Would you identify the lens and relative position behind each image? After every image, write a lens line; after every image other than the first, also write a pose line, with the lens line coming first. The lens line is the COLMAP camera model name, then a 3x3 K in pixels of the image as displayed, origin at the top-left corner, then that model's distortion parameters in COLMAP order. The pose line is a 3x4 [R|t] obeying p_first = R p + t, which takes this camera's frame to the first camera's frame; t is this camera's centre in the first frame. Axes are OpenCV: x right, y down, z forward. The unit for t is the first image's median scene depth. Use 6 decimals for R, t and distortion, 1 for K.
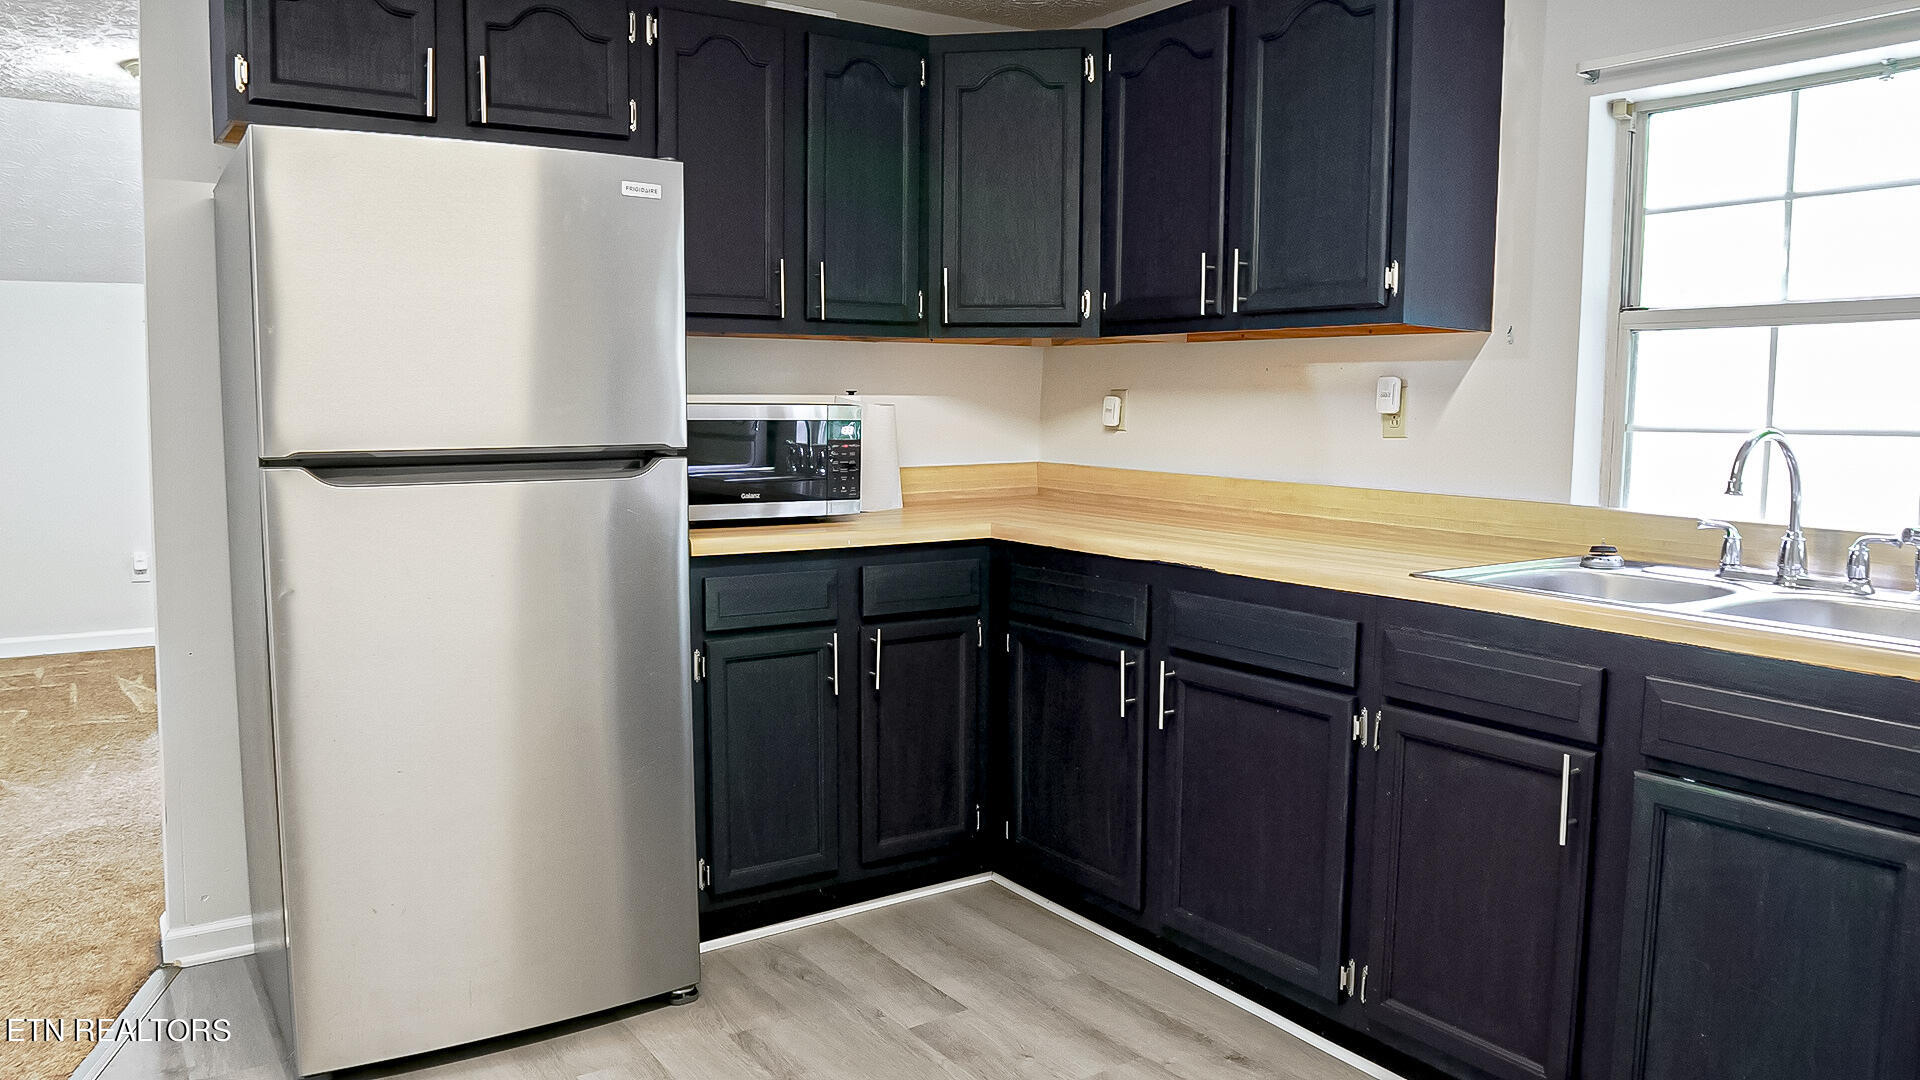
lens RADIAL K [[1350.6, 0, 960.0], [0, 1350.6, 540.0], [0, 0, 1]] dist [-0.122483, 0.077757]
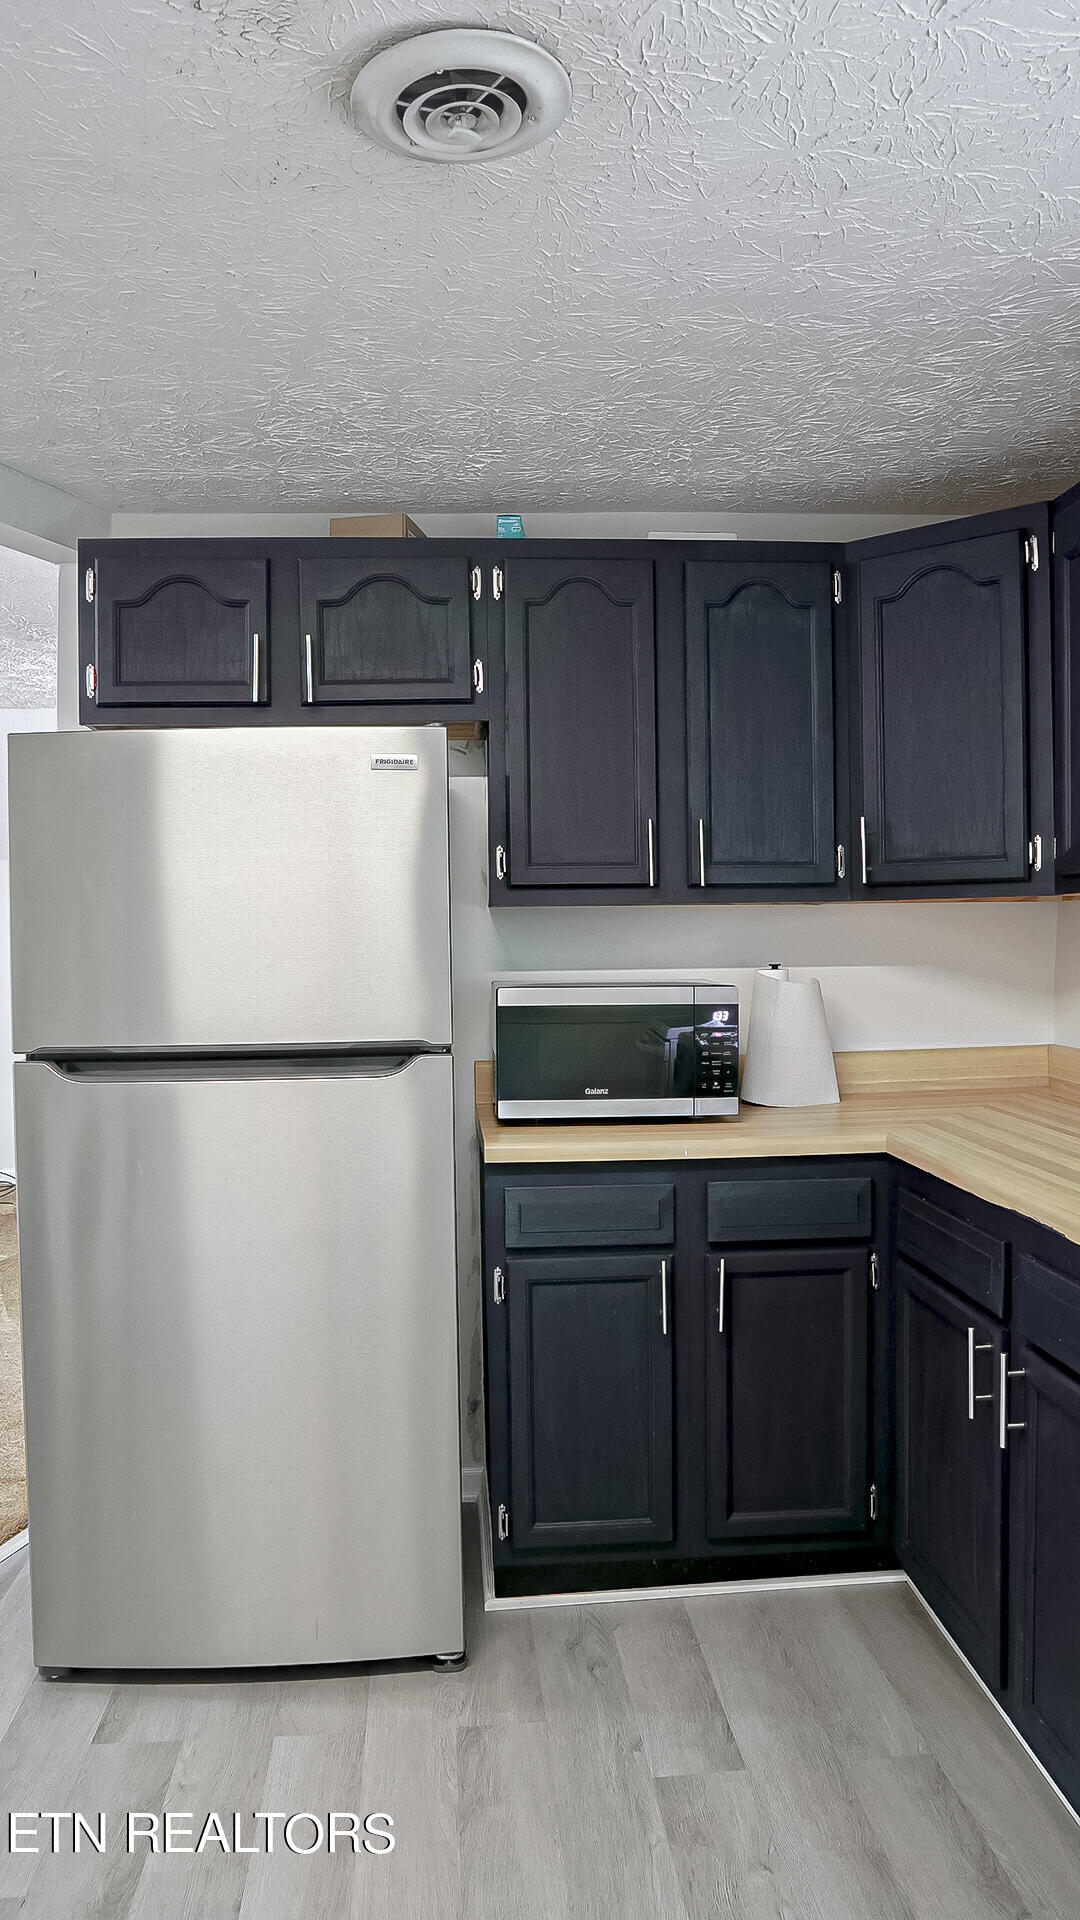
lens RADIAL K [[1350.6, 0, 540.0], [0, 1350.6, 960.0], [0, 0, 1]] dist [-0.122483, 0.077757]
pose [[0.862994, -0.008883, -0.505136, 0.262227], [-0.034110, 0.996540, -0.075798, -0.051137], [0.504061, 0.082643, 0.859705, 0.224903]]
